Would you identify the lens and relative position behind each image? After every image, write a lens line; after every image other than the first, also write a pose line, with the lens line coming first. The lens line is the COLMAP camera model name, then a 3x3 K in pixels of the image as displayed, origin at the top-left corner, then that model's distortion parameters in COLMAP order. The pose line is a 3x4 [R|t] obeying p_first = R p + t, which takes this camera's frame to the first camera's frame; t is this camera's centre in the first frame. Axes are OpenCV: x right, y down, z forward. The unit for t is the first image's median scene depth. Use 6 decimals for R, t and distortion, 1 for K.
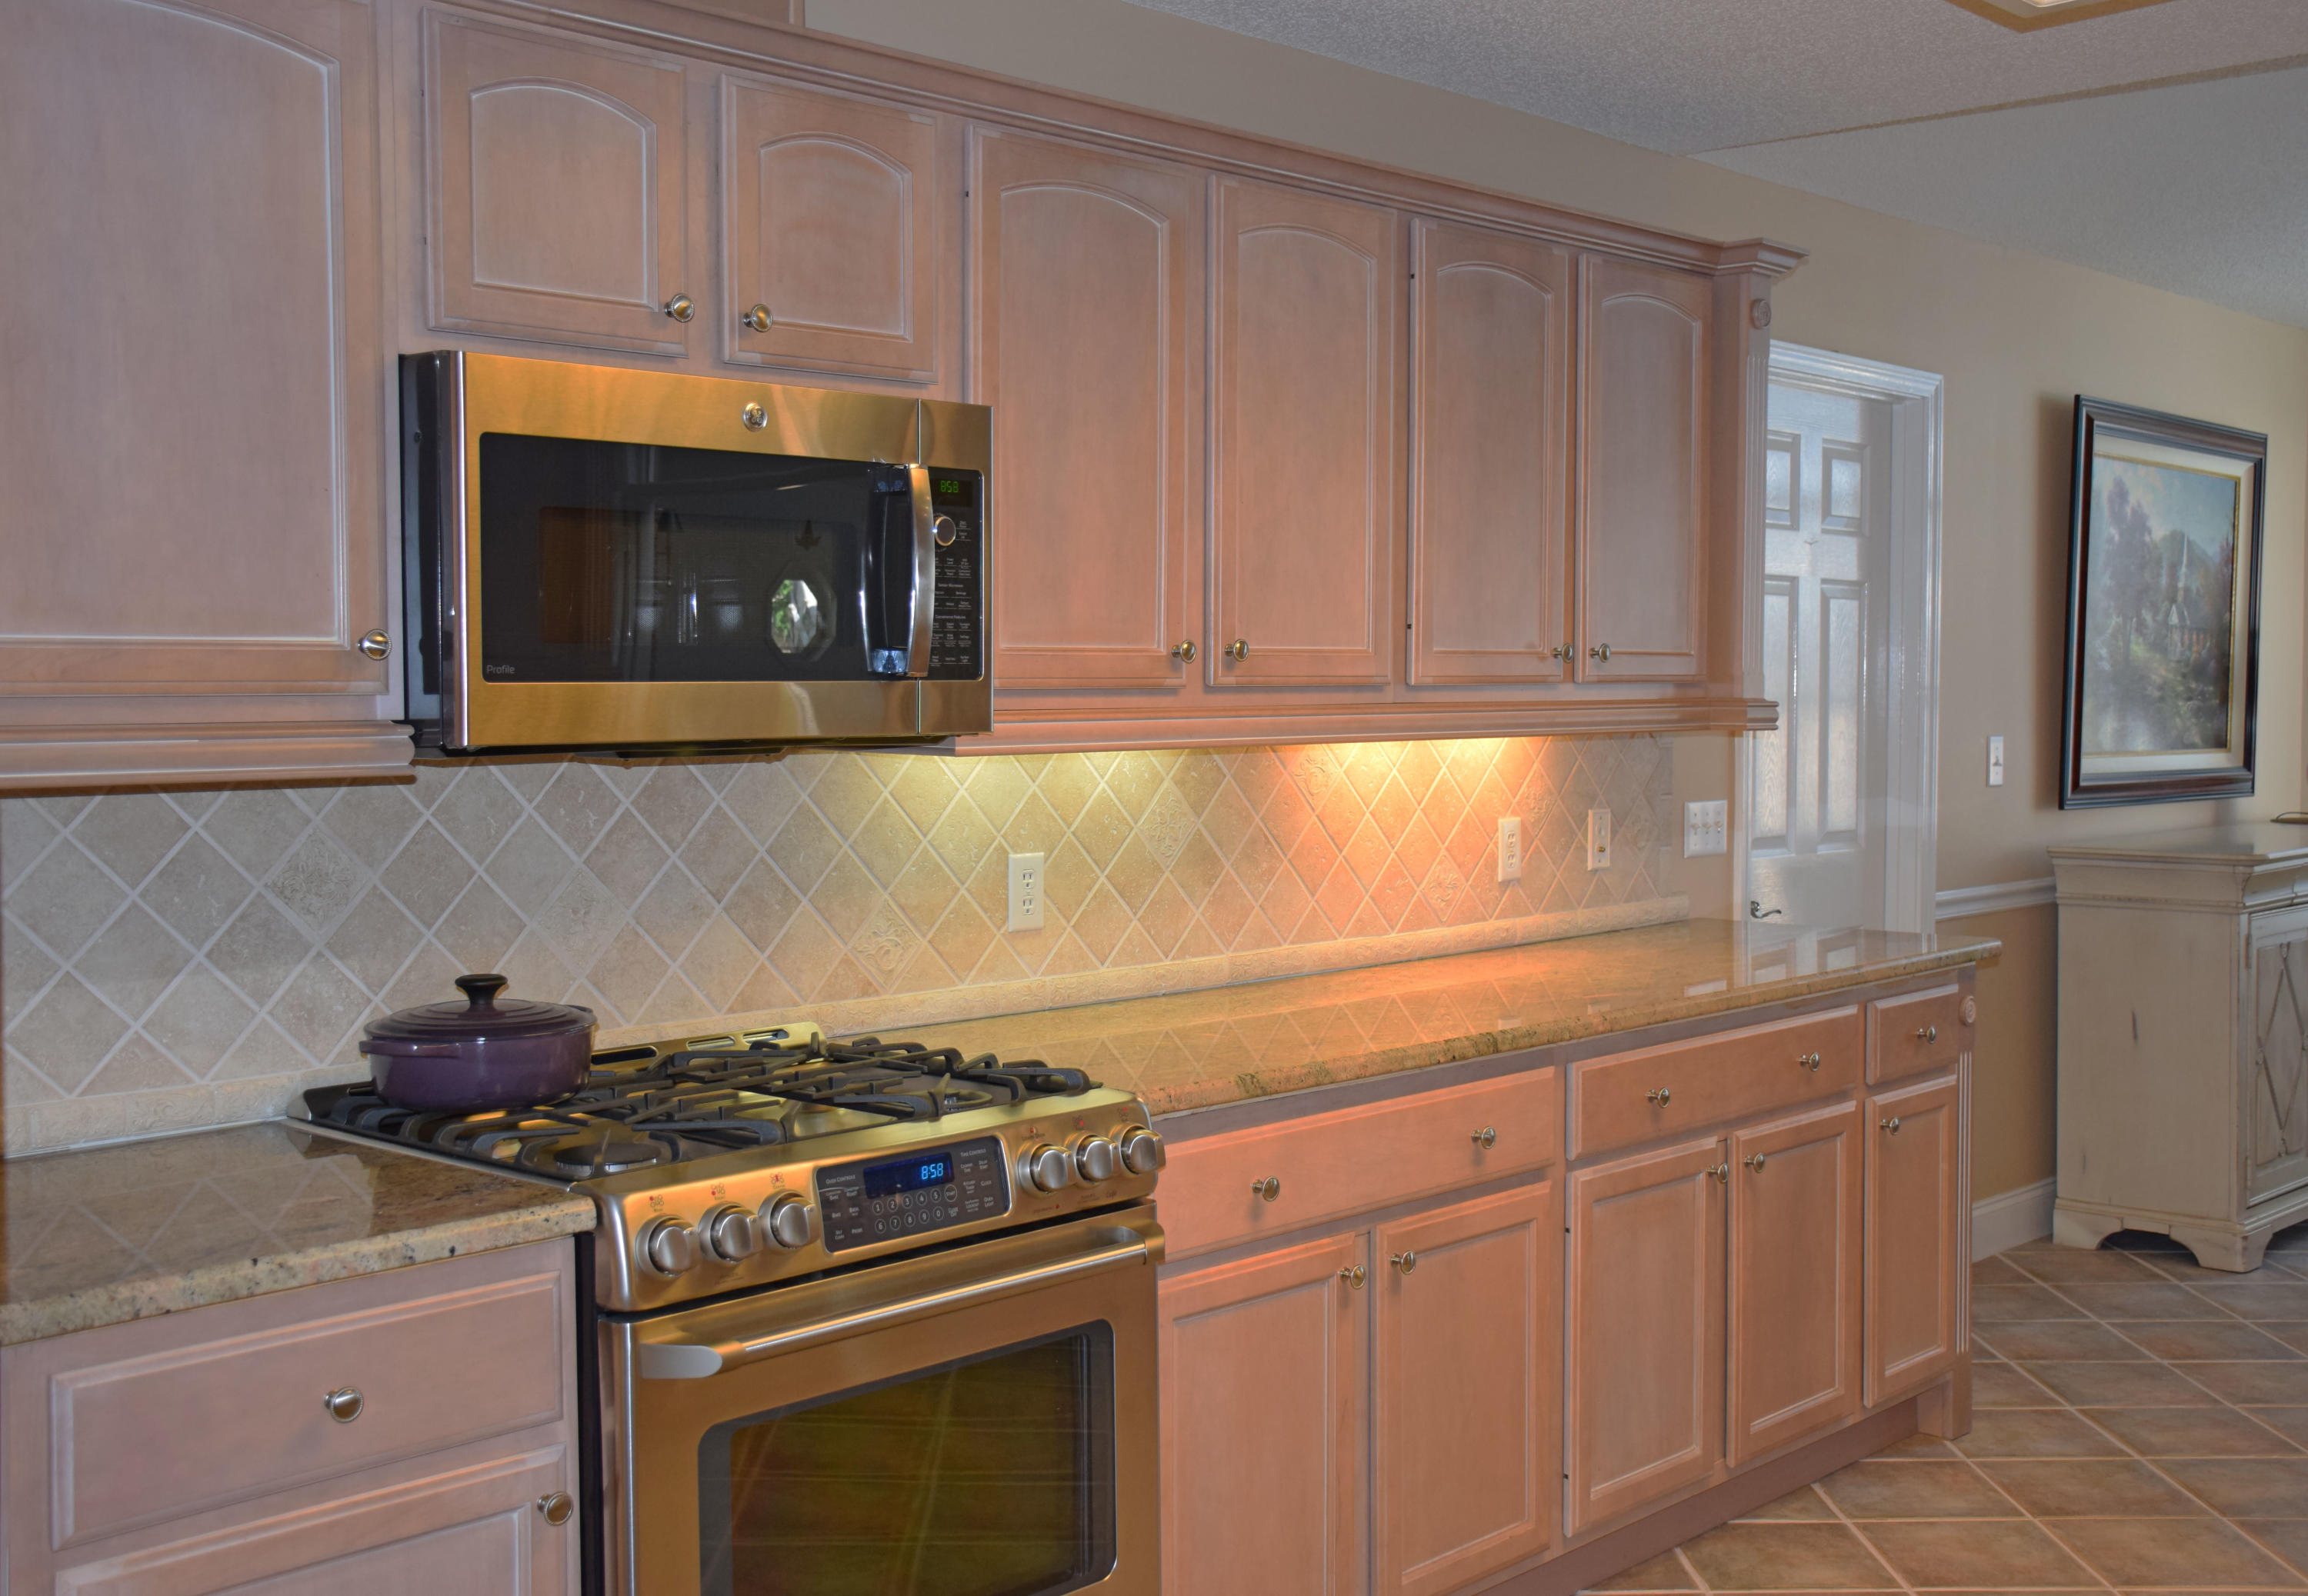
lens RADIAL K [[2589.0, 0, 1154.0], [0, 2589.0, 798.0], [0, 0, 1]] dist [0.020089, 0.021103]
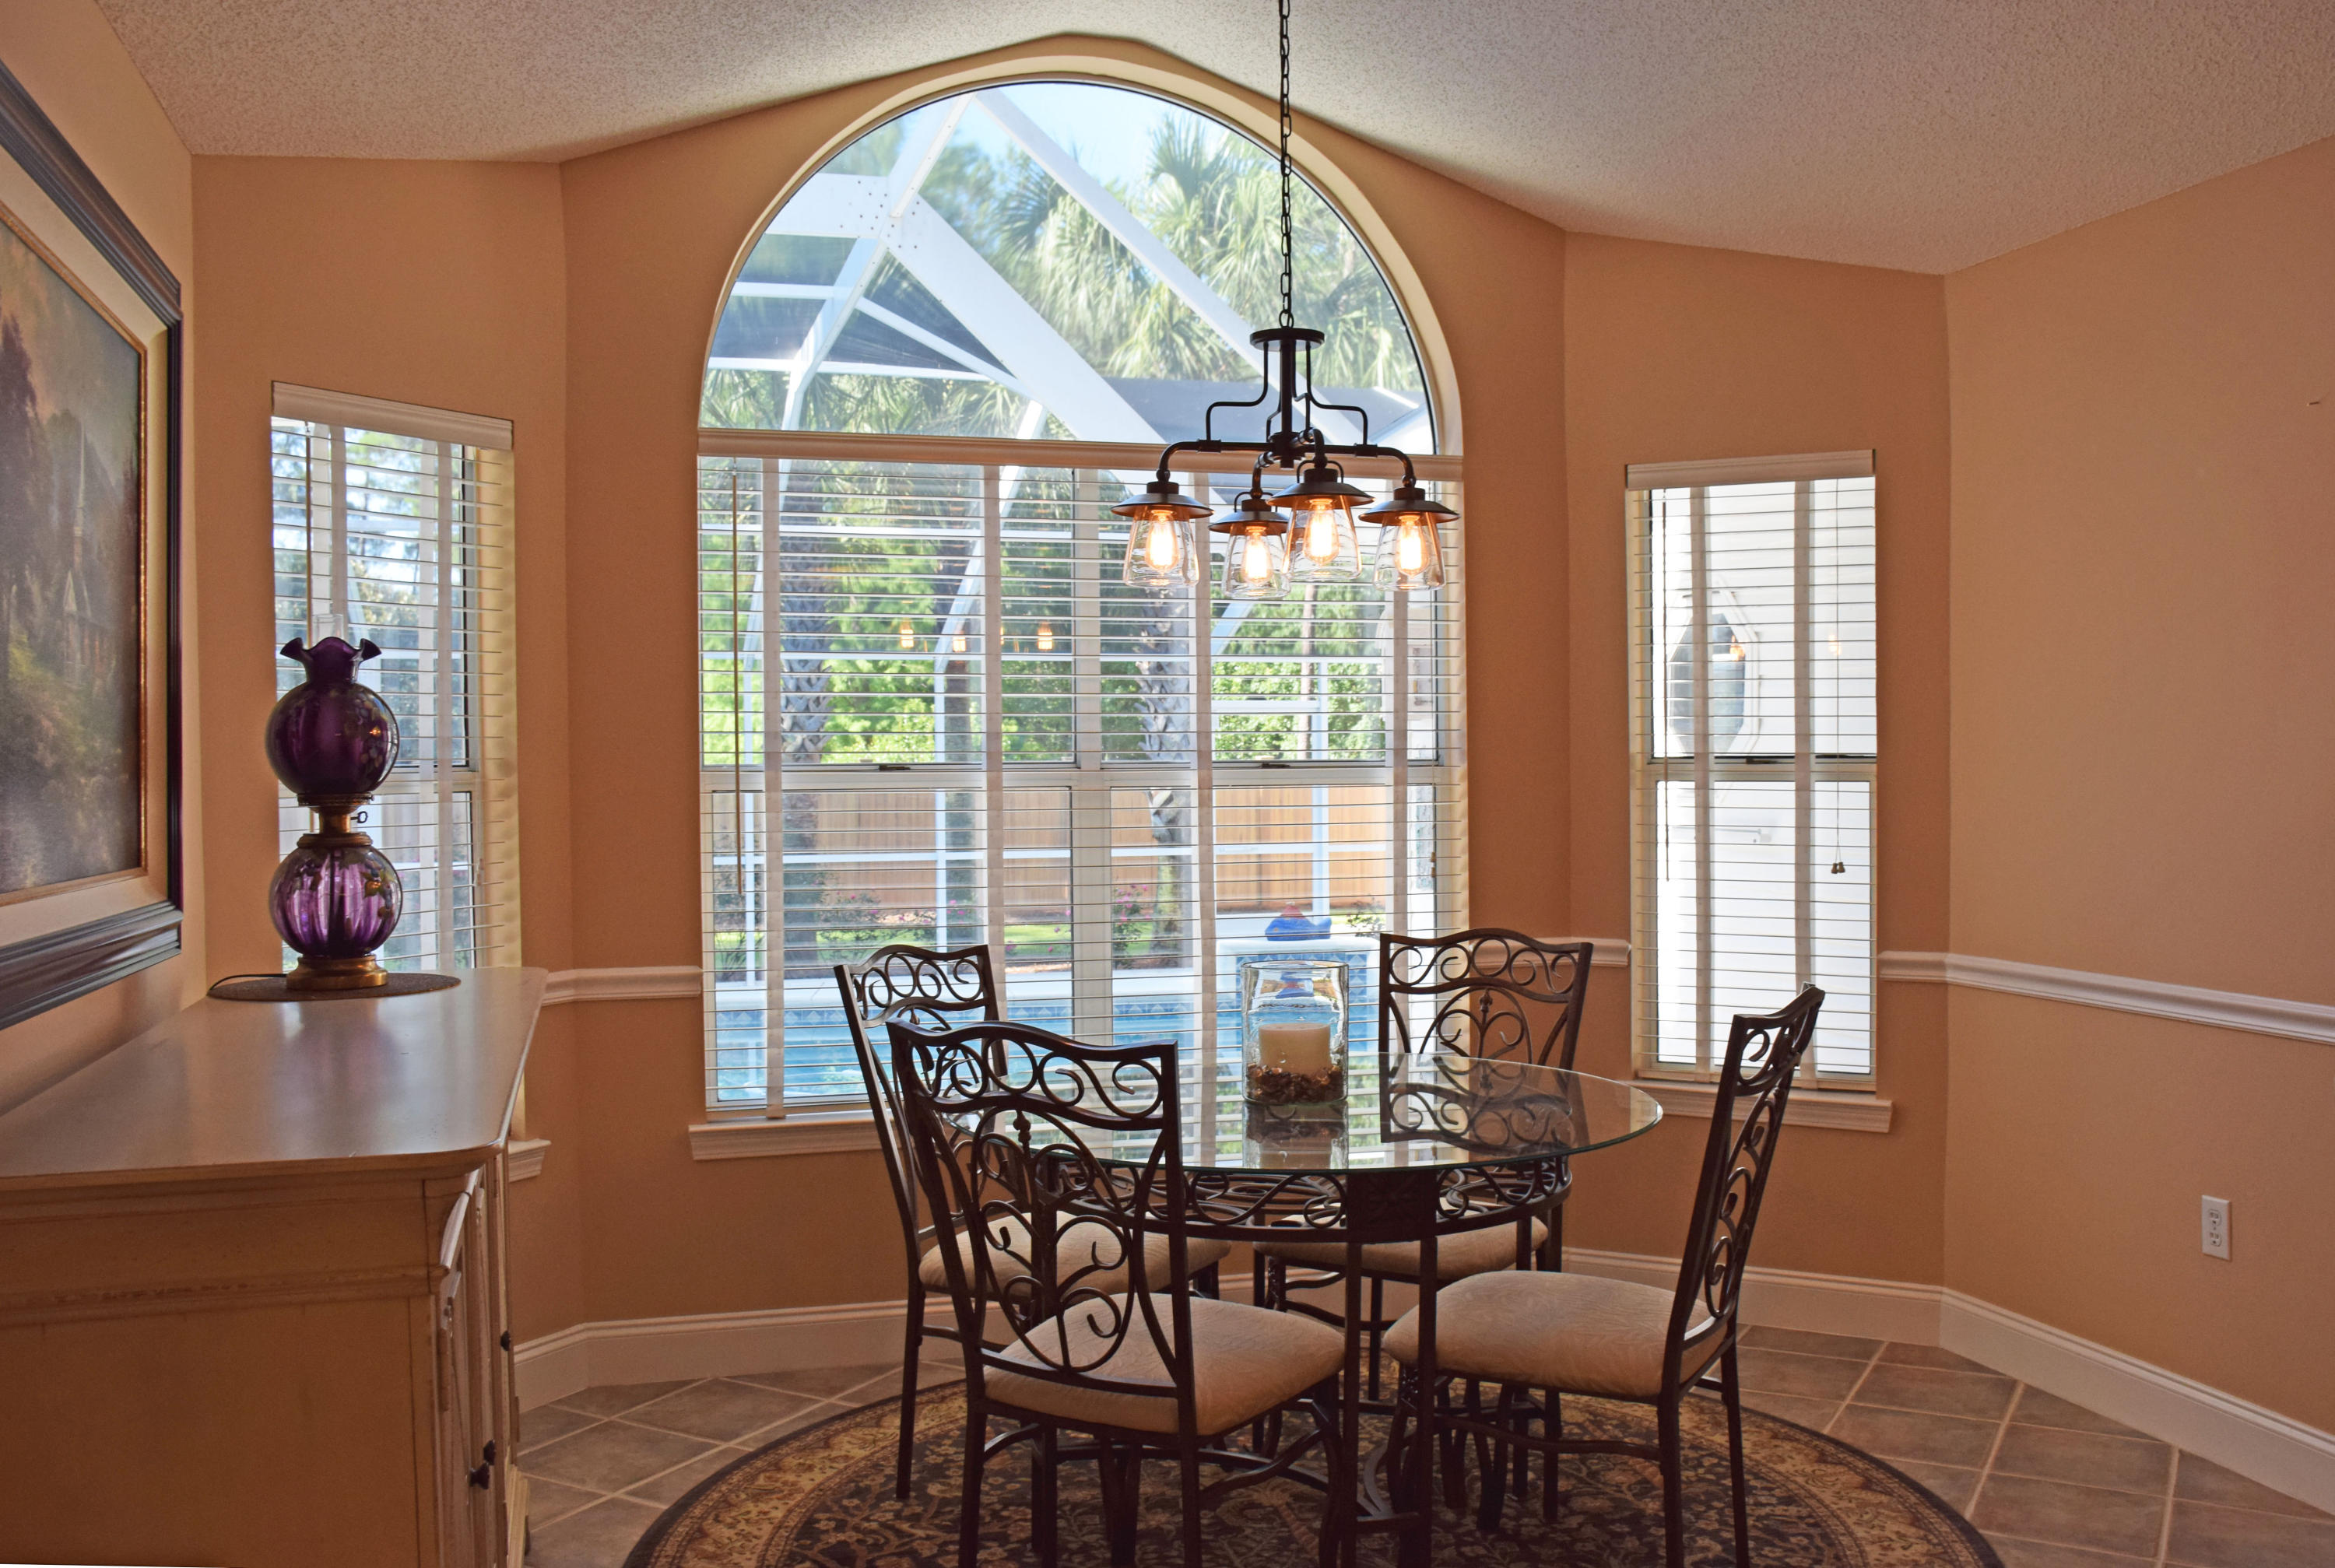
lens RADIAL K [[2023.3, 0, 1167.5], [0, 2023.3, 784.0], [0, 0, 1]] dist [-0.128726, 0.111482]
pose [[0.509463, -0.021036, 0.860236, 0.213546], [0.058095, 0.998261, -0.009995, -0.023832], [-0.858529, 0.055068, 0.509799, 0.739910]]
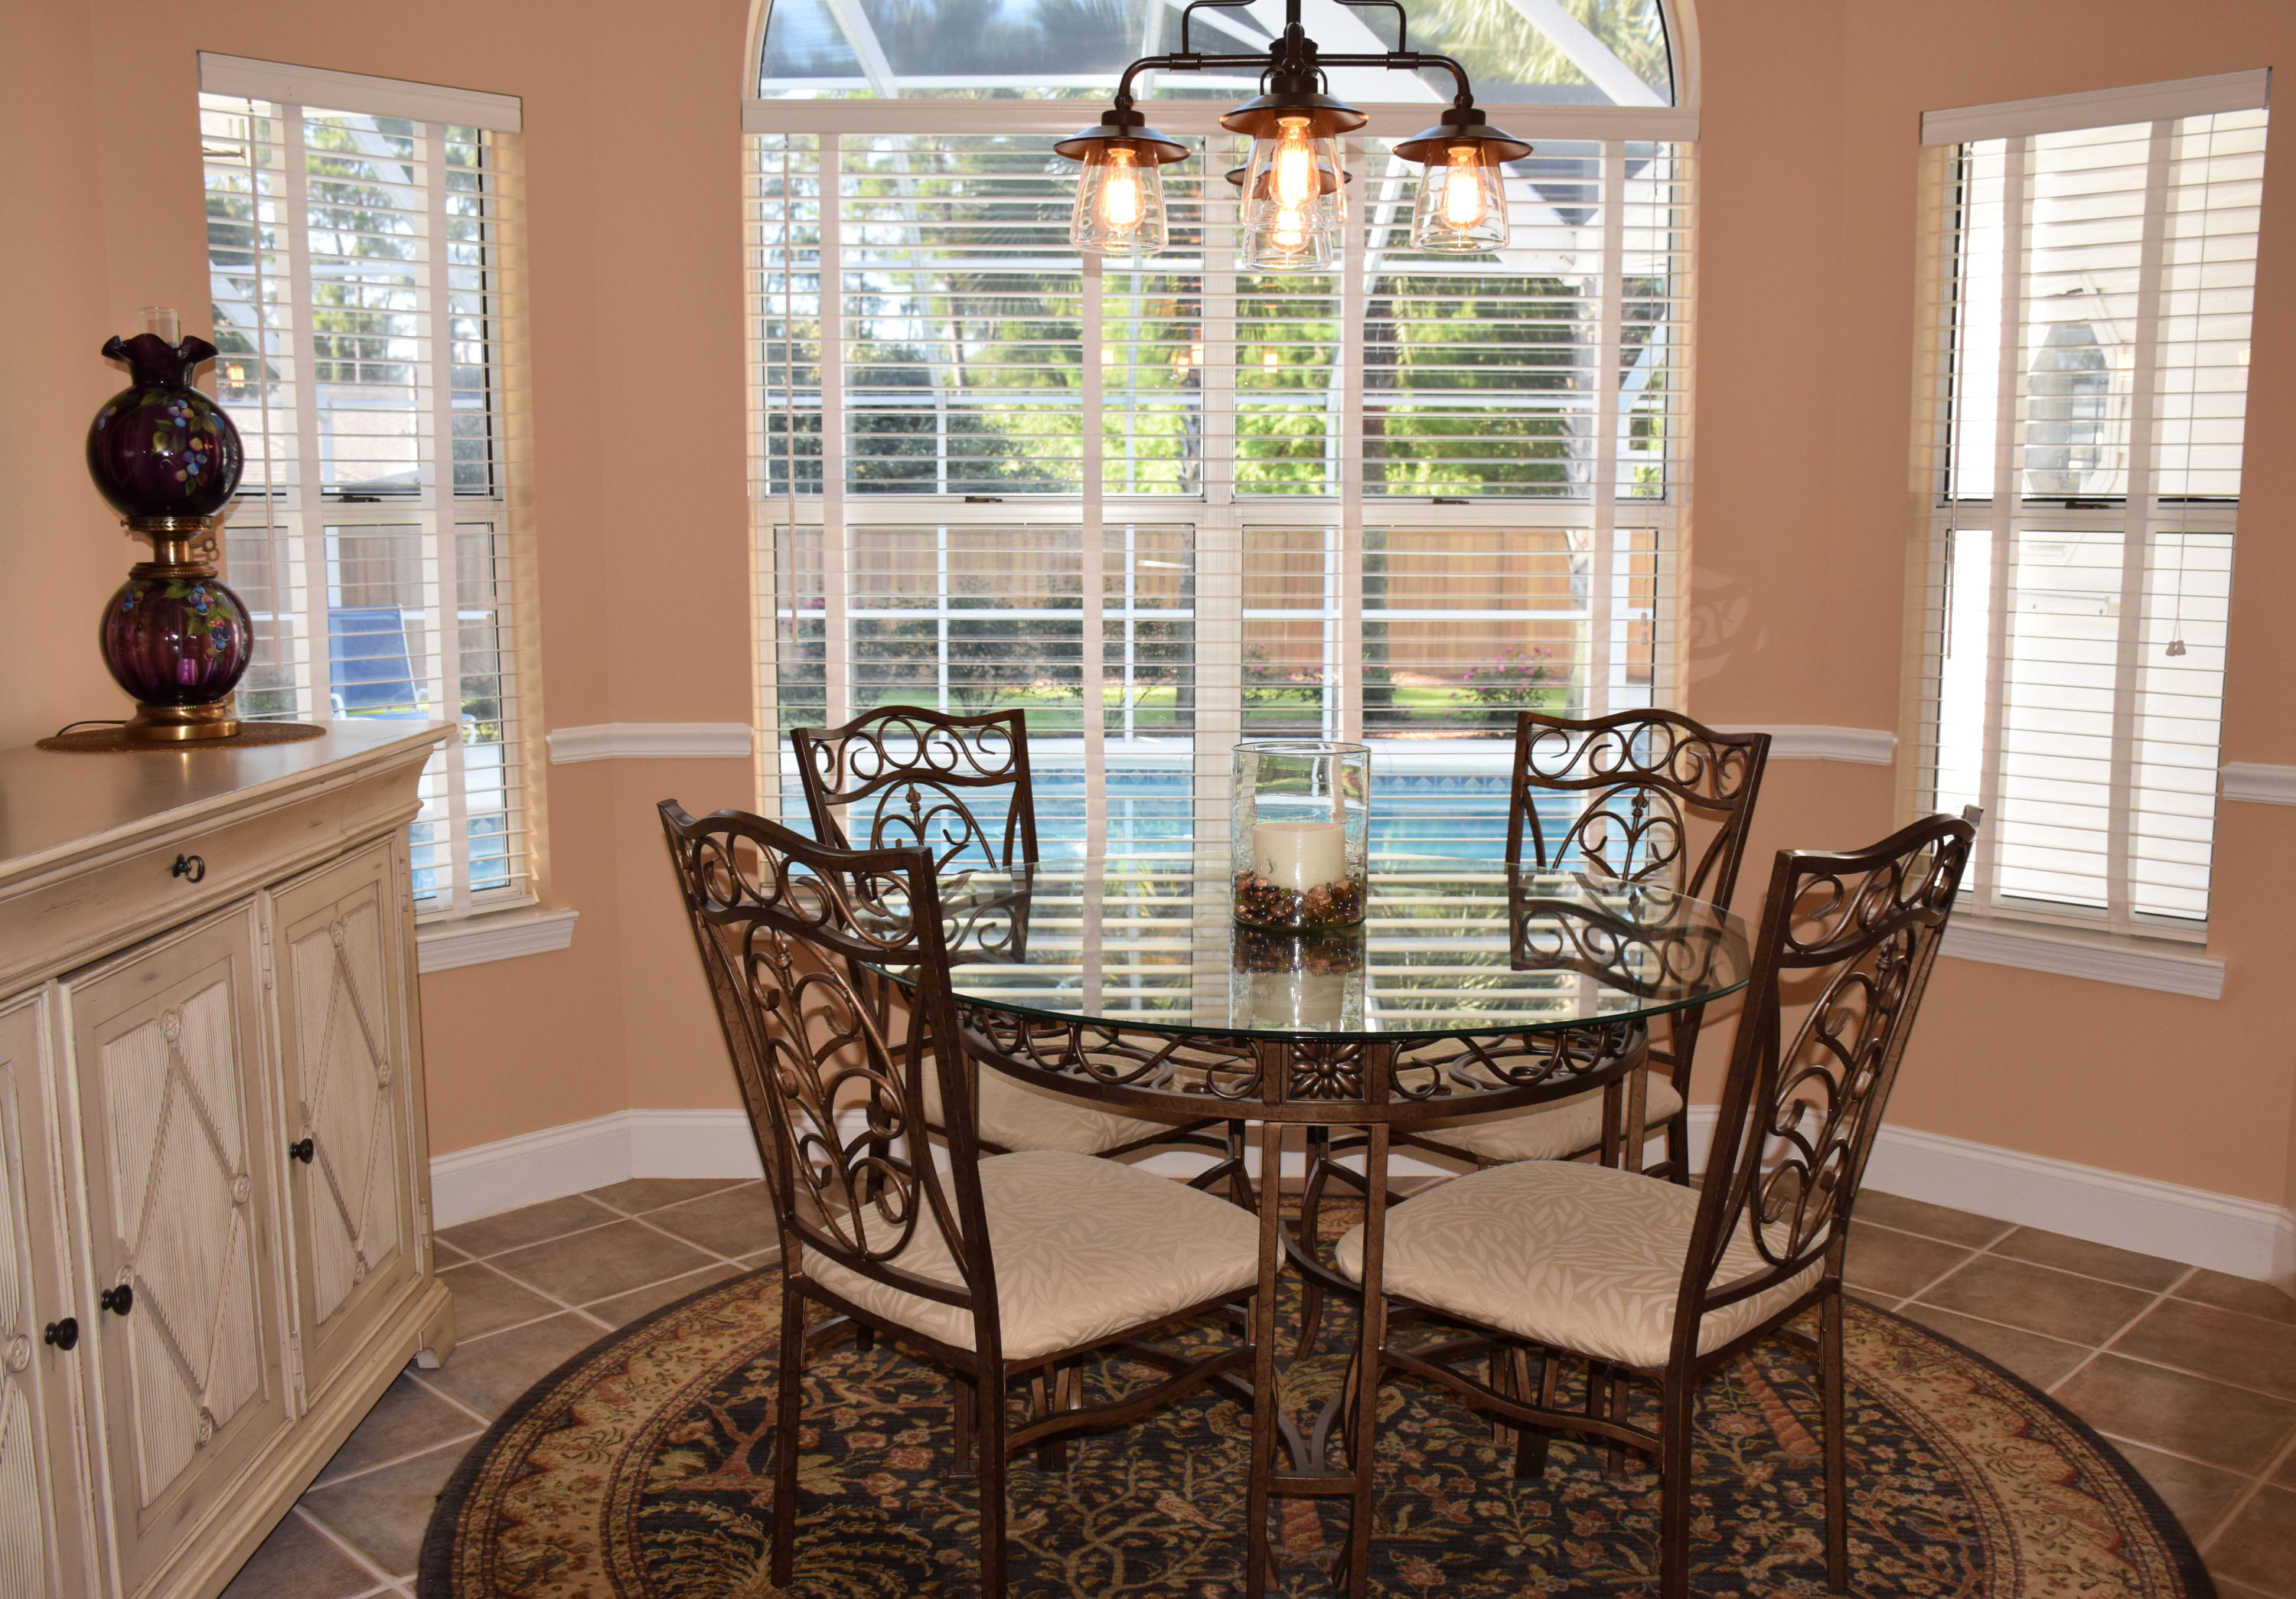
lens RADIAL K [[2020.2, 0, 1148.0], [0, 2020.2, 799.5], [0, 0, 1]] dist [-0.148102, 0.157977]
pose [[0.715017, -0.101134, 0.691753, 0.389234], [0.041428, 0.993872, 0.102483, -0.011703], [-0.697878, -0.044619, 0.714825, 0.712284]]
